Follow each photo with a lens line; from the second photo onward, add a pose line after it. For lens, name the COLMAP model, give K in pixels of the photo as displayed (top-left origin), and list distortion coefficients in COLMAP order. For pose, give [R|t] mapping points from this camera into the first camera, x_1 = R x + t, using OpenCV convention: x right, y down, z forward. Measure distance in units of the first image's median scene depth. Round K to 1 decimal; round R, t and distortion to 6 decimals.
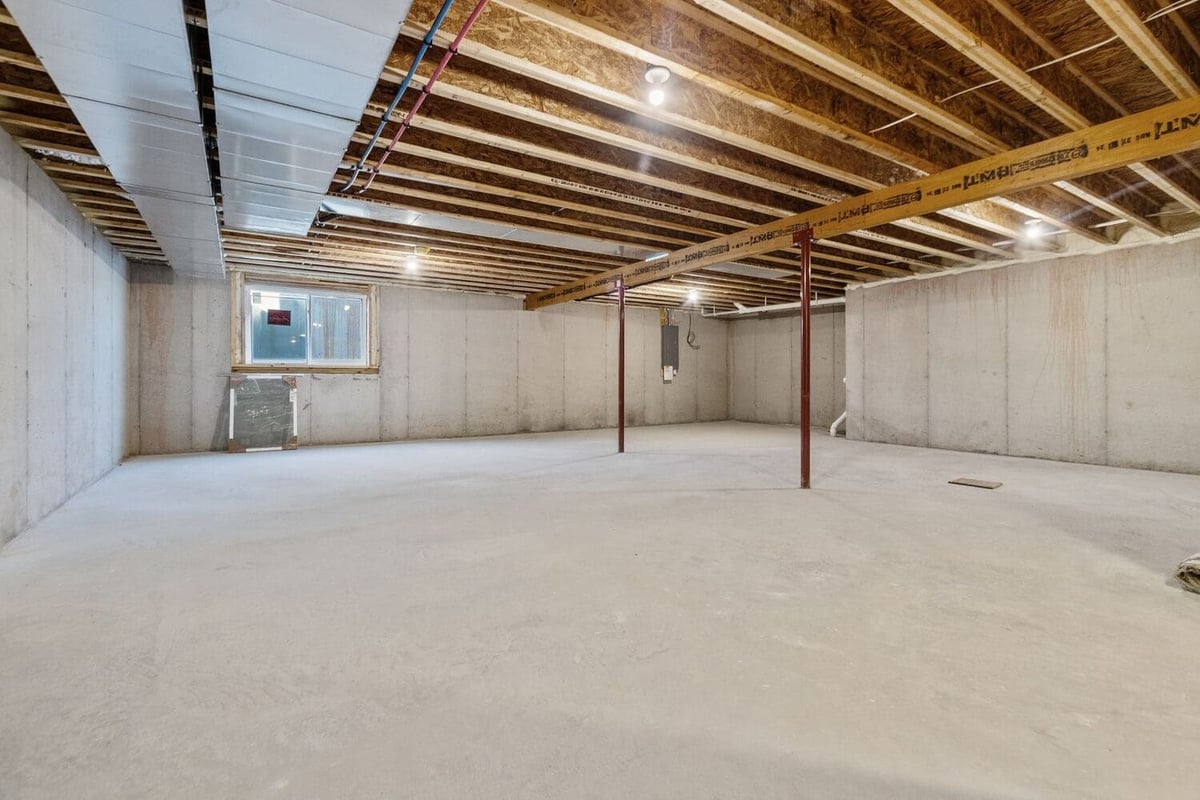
lens RADIAL K [[544.2, 0, 599.9], [0, 544.2, 381.9], [0, 0, 1]] dist [0.003269, 0.000154]
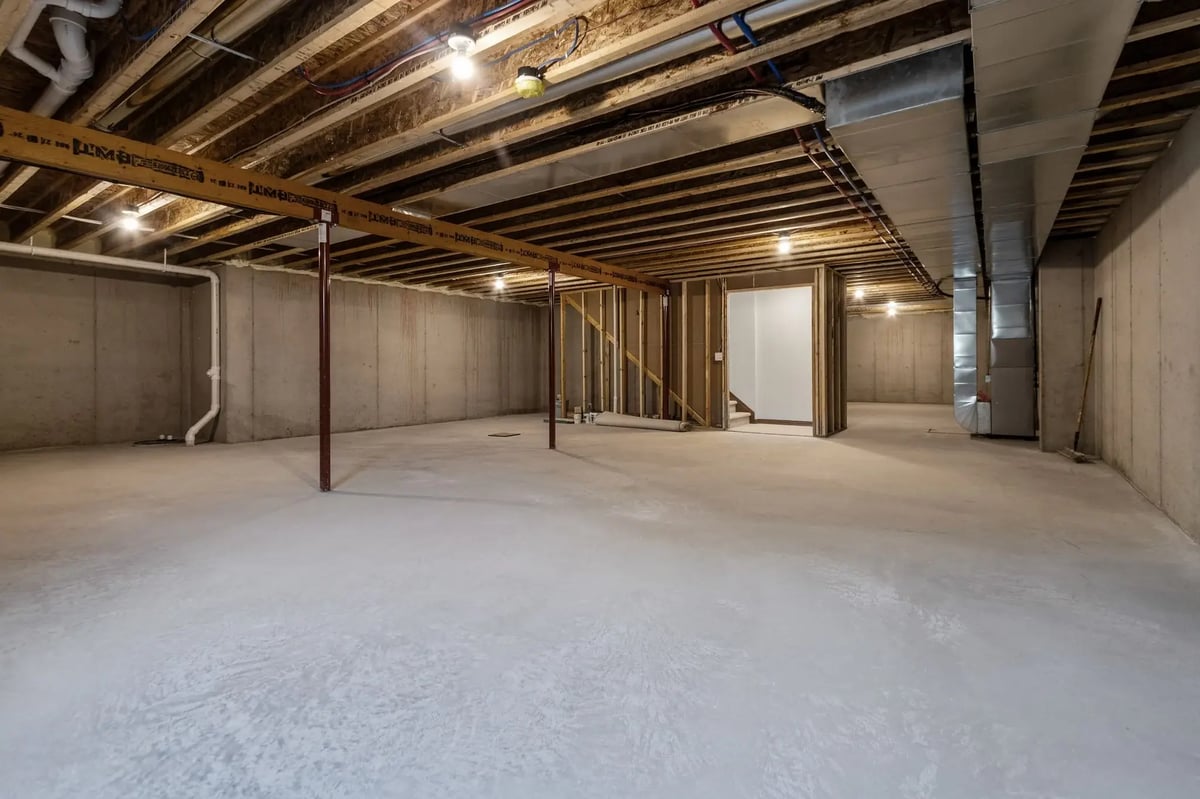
lens RADIAL K [[544.2, 0, 599.9], [0, 544.2, 381.4], [0, 0, 1]] dist [0.003269, 0.000154]
pose [[-0.370894, -0.020529, 0.928448, -0.649396], [0.007540, 0.999656, 0.025116, -0.008256], [-0.928645, 0.016316, -0.370612, 0.948212]]
